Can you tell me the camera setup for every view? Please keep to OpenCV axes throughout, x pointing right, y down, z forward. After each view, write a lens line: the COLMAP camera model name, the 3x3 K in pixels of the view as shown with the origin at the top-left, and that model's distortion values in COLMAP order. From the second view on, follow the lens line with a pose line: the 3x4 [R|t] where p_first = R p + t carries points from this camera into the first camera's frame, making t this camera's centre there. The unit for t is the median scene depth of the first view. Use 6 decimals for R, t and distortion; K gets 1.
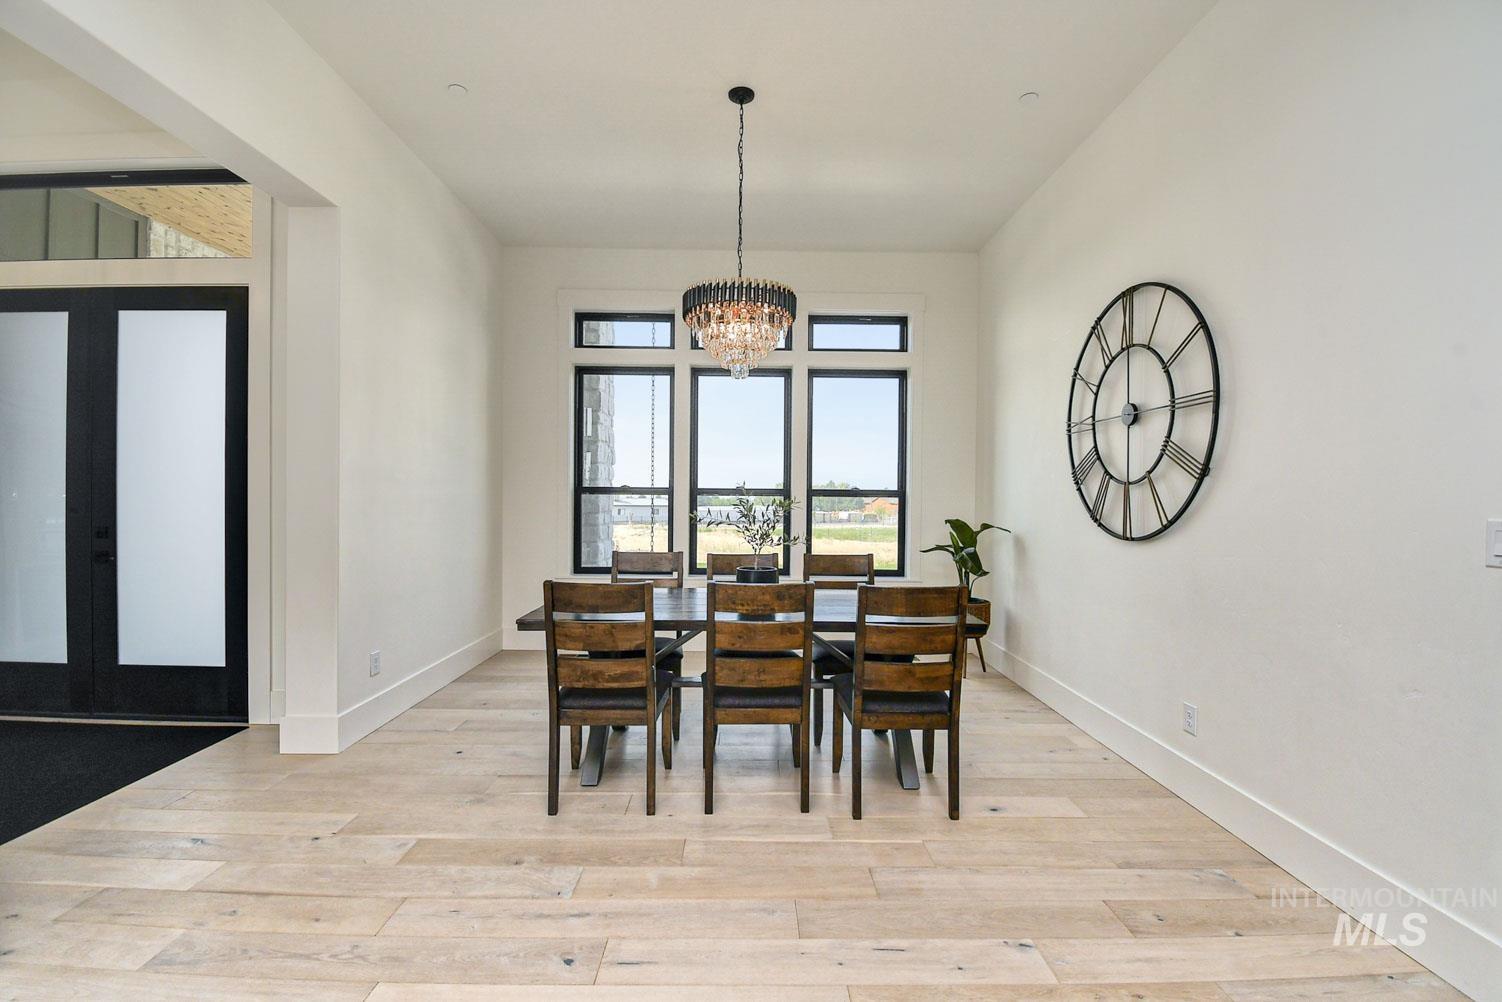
lens RADIAL K [[675.5, 0, 745.8], [0, 675.5, 506.7], [0, 0, 1]] dist [0.002334, -0.012184]
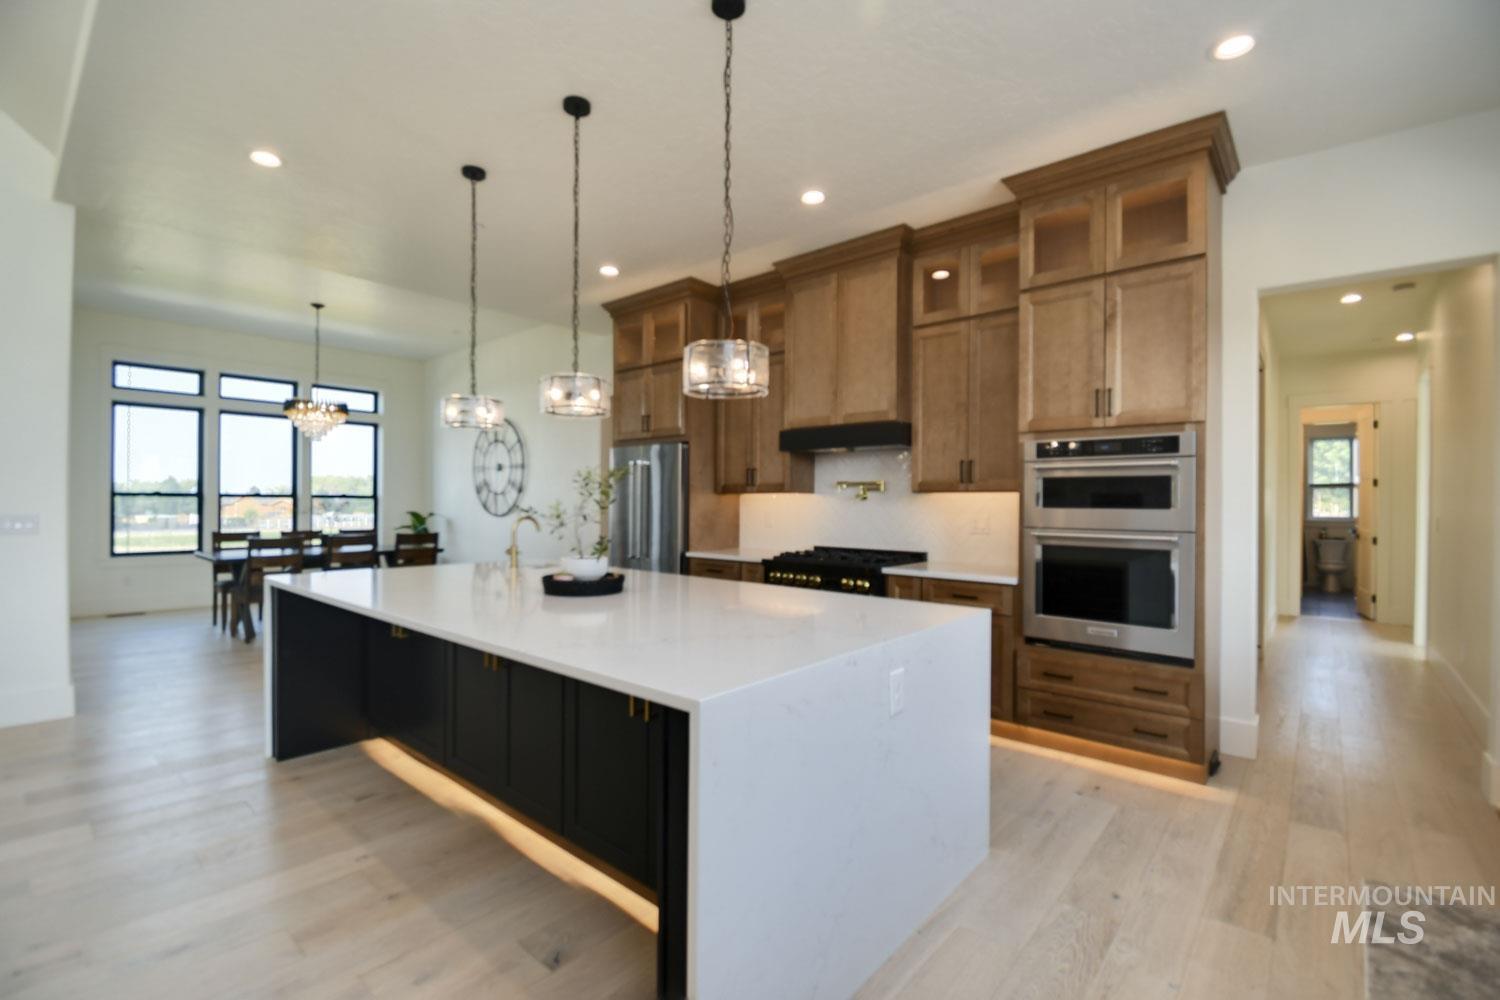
lens RADIAL K [[674.6, 0, 757.5], [0, 674.6, 510.4], [0, 0, 1]] dist [0.002334, -0.012184]
pose [[0.659793, -0.010507, 0.751374, -0.696702], [0.007736, 0.999944, 0.007189, 0.015564], [-0.751408, 0.001069, 0.659837, -1.415808]]
